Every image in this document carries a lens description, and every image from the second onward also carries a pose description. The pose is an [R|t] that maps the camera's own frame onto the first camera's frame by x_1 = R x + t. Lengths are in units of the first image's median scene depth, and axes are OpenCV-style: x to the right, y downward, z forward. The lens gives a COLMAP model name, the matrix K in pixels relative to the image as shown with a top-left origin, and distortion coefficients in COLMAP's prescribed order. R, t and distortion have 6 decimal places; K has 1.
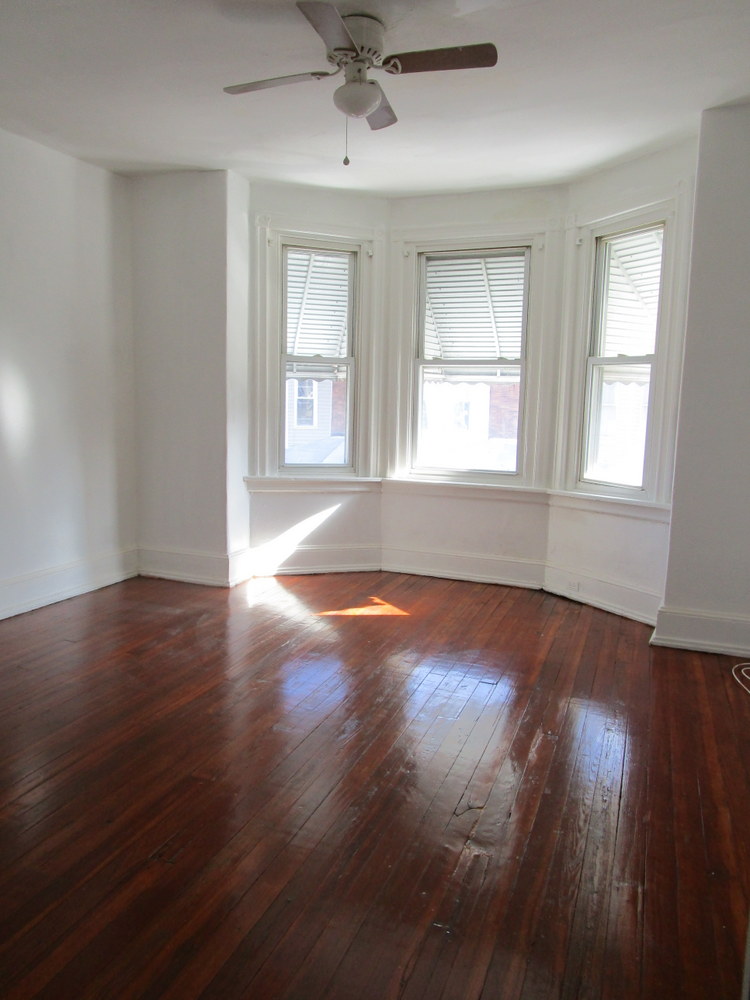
lens RADIAL K [[707.9, 0, 374.1], [0, 707.9, 497.1], [0, 0, 1]] dist [-0.028592, -0.001199]
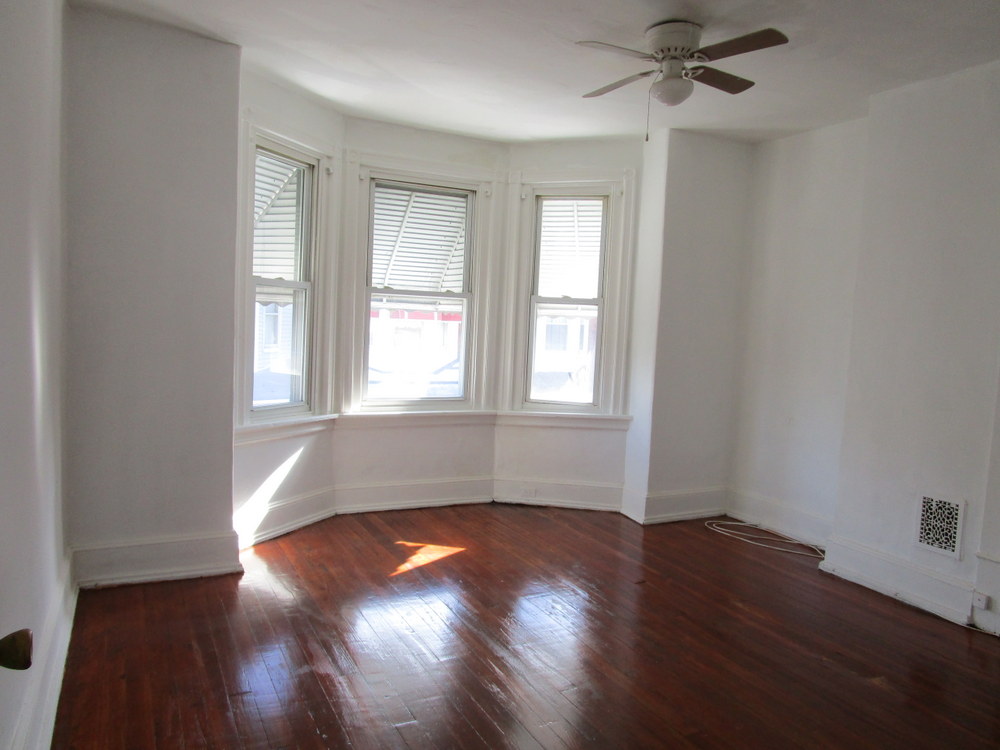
lens RADIAL K [[709.6, 0, 495.6], [0, 709.6, 377.4], [0, 0, 1]] dist [-0.030551, 0.012799]
pose [[0.658474, -0.054261, 0.750645, -0.598780], [0.074550, 0.997195, 0.006687, -0.072237], [-0.748902, 0.051557, 0.660672, 0.262646]]
